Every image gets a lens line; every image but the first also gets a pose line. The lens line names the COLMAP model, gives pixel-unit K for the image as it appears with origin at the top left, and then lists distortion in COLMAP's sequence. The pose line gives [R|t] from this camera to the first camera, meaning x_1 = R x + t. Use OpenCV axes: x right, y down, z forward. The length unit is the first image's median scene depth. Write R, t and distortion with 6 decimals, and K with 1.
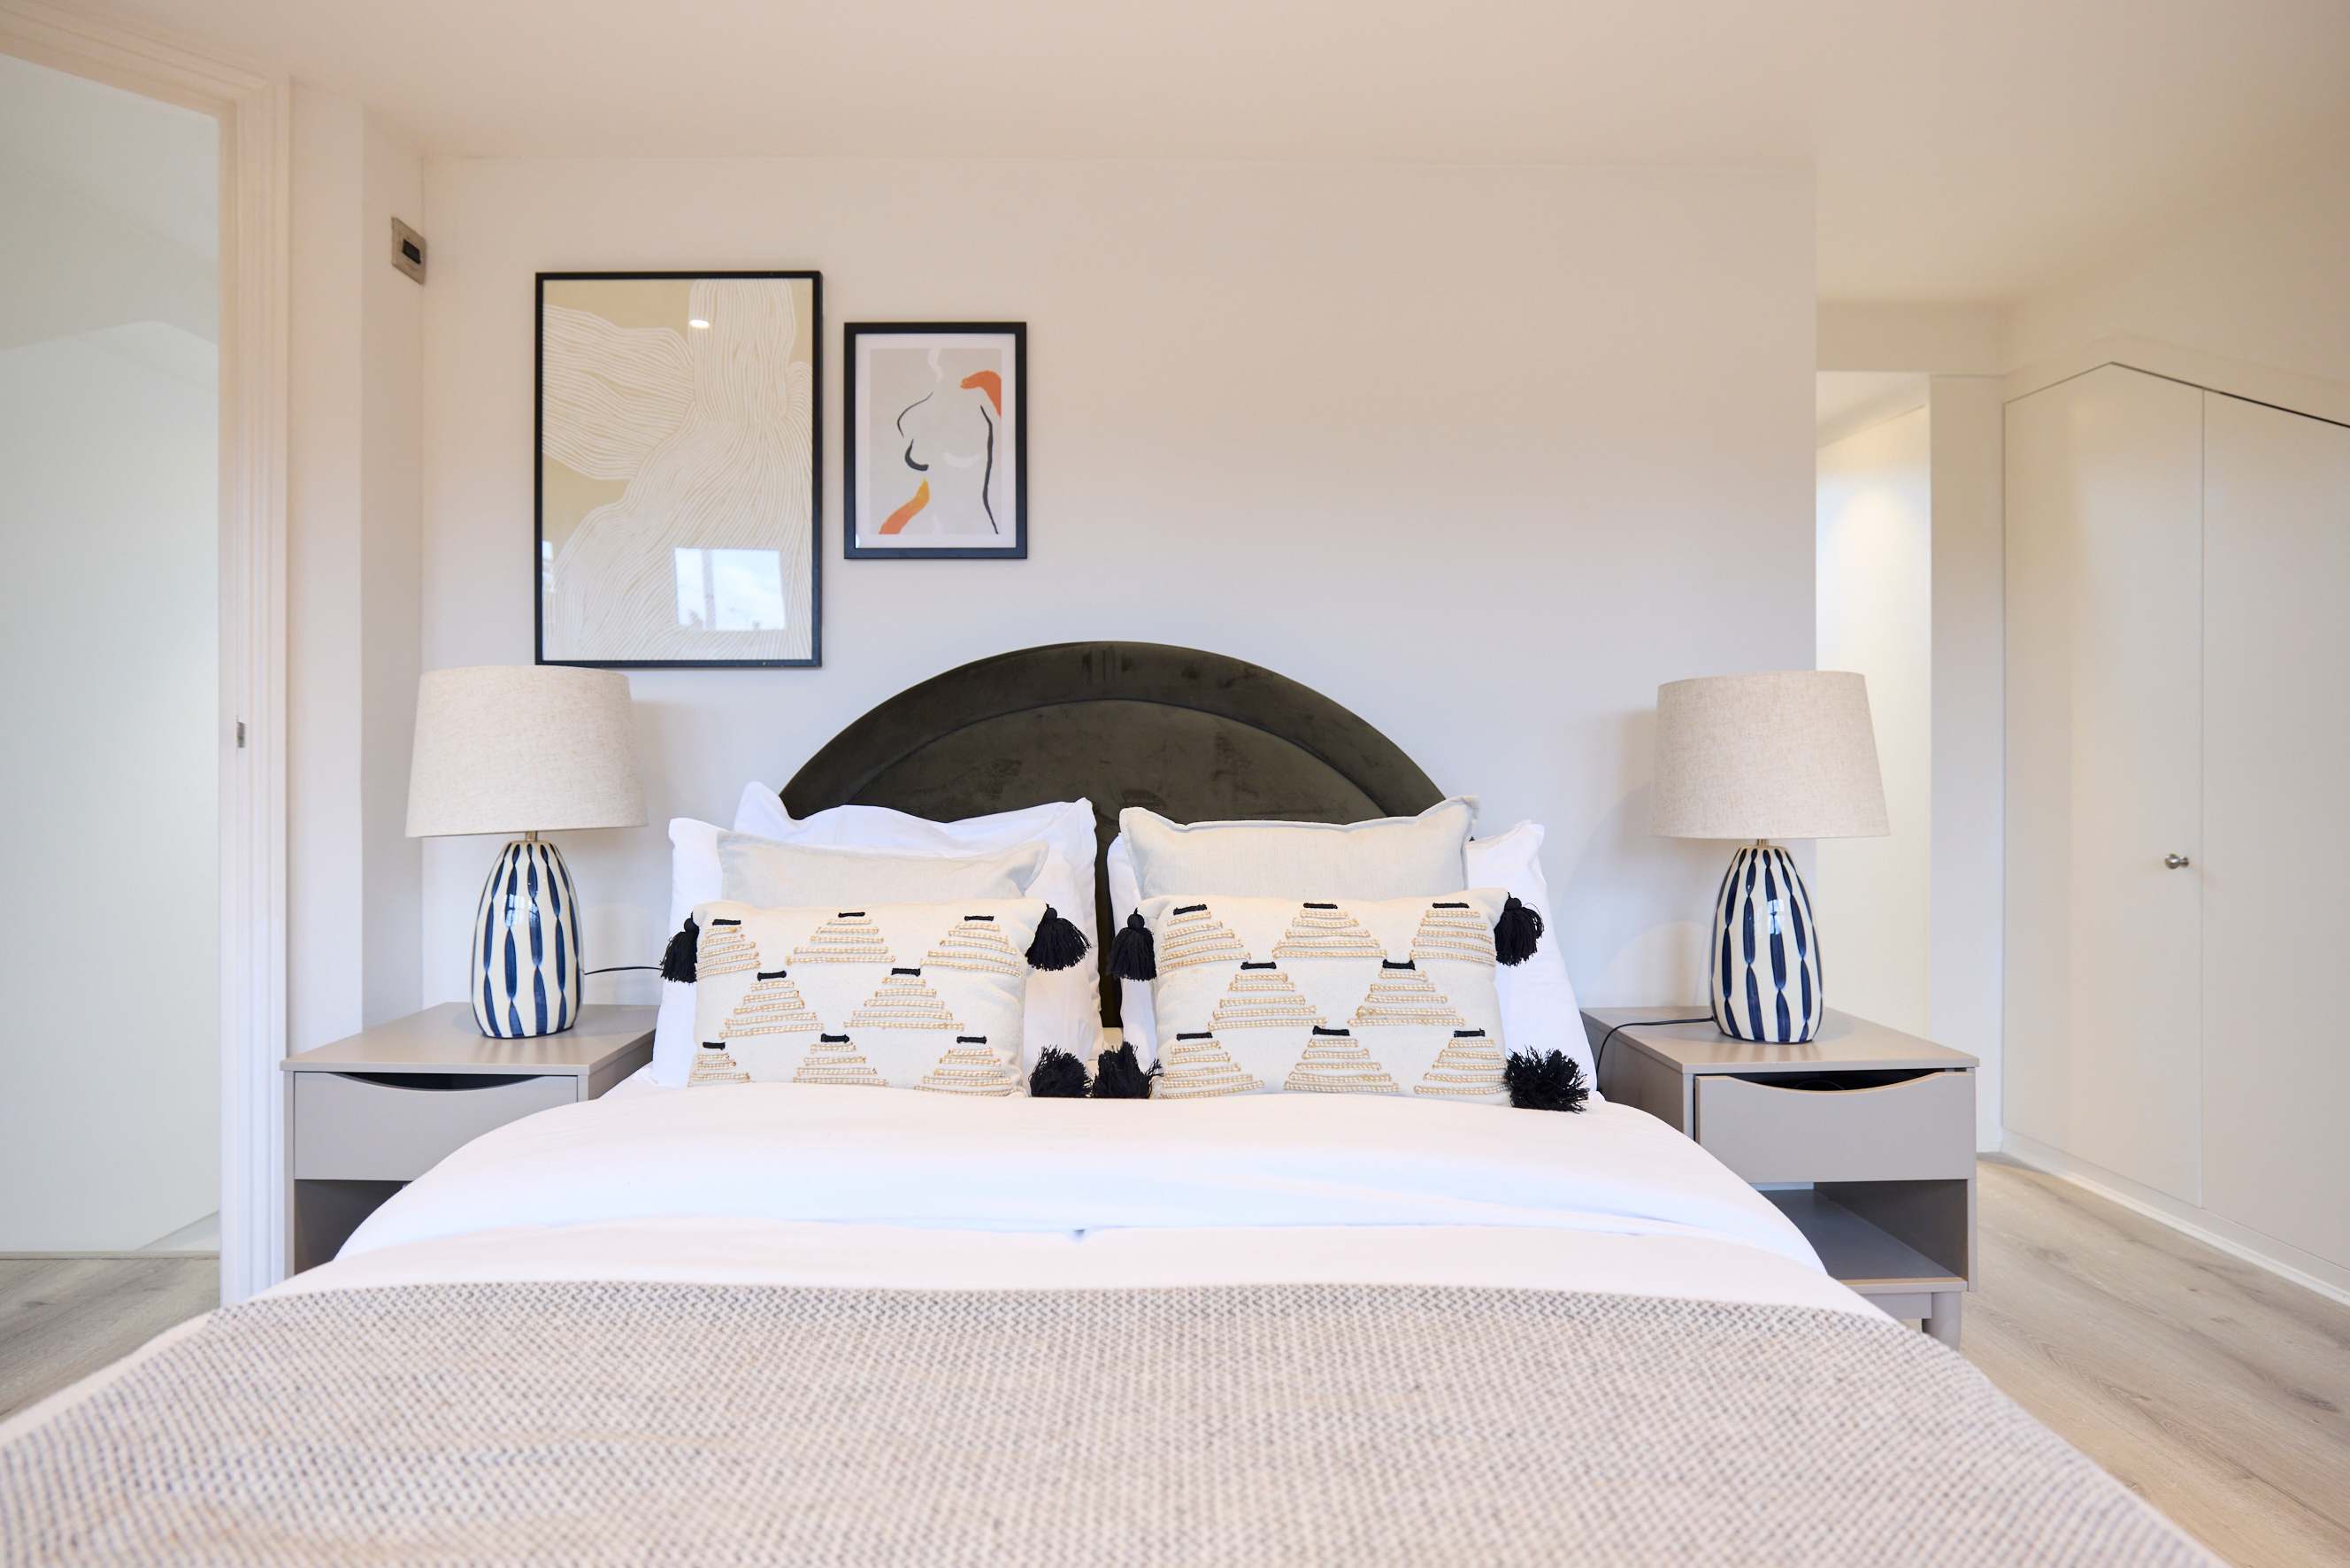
lens RADIAL K [[1160.4, 0, 1174.7], [0, 1160.4, 769.0], [0, 0, 1]] dist [-0.024145, 0.008783]
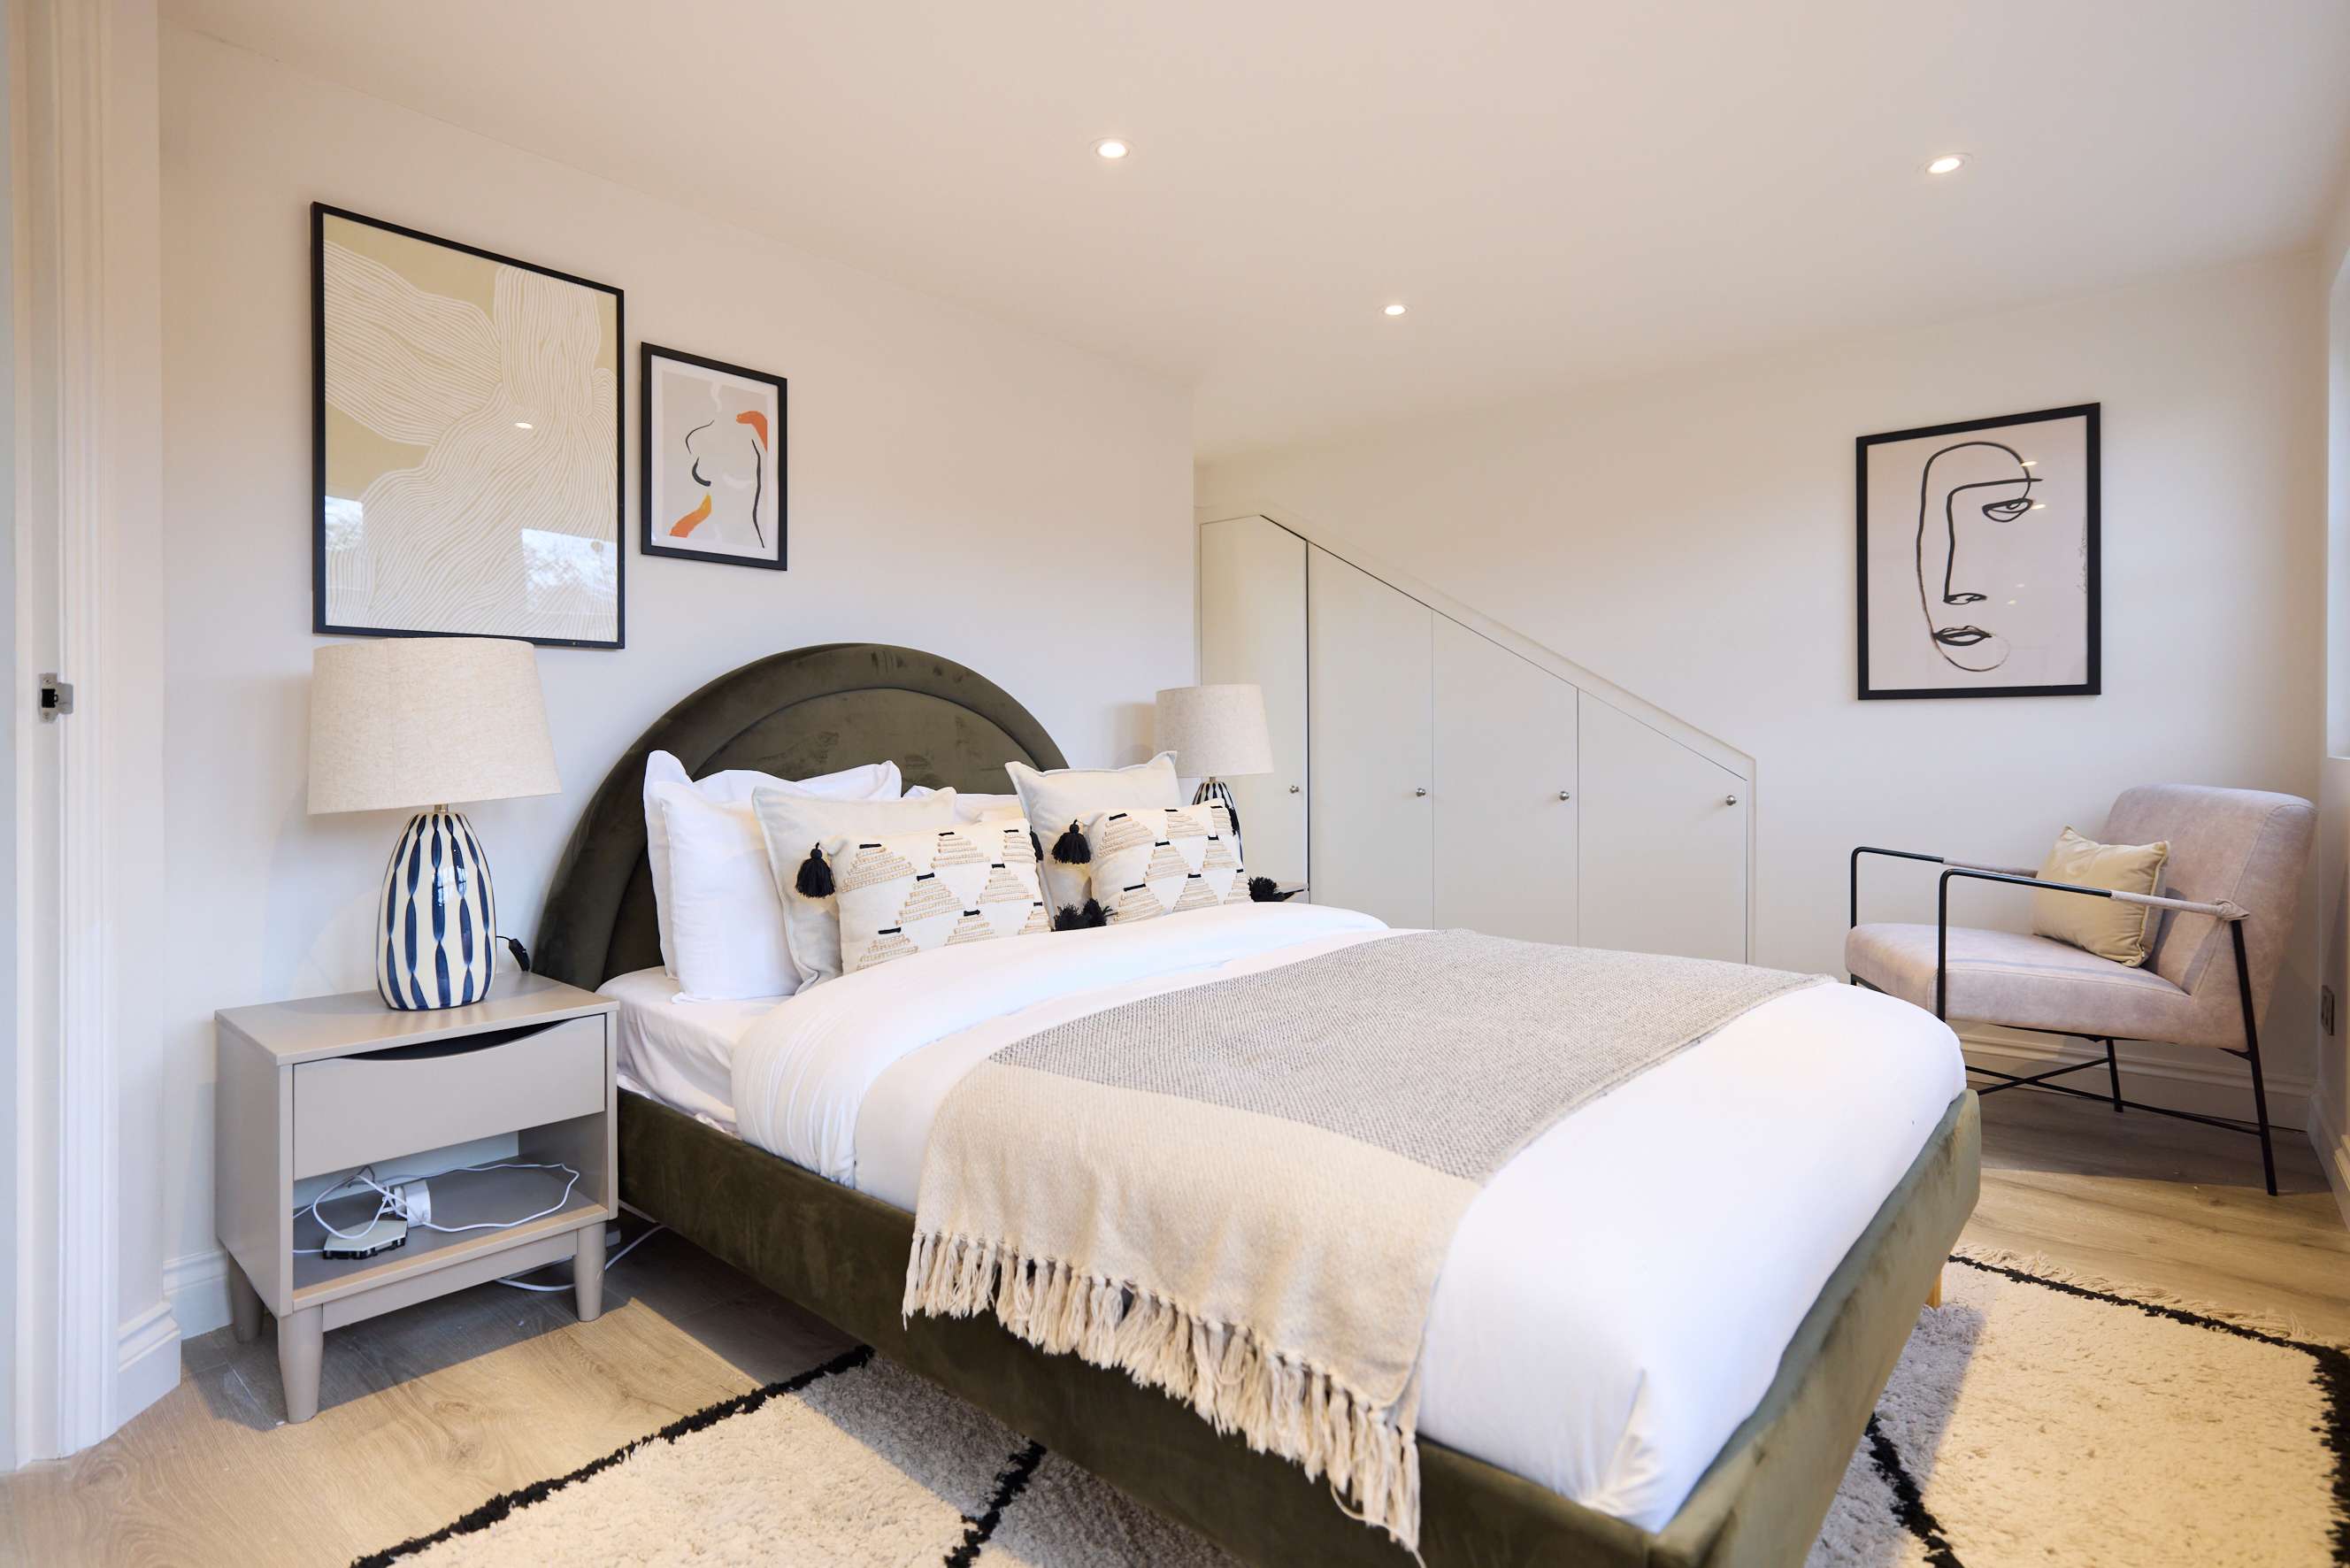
lens RADIAL K [[1161.4, 0, 1168.2], [0, 1161.4, 772.2], [0, 0, 1]] dist [0.000289, 0.000185]
pose [[0.662973, -0.022834, 0.748295, -0.808072], [0.009340, 0.999709, 0.022230, 0.010293], [-0.748585, -0.007749, 0.662994, -0.133278]]
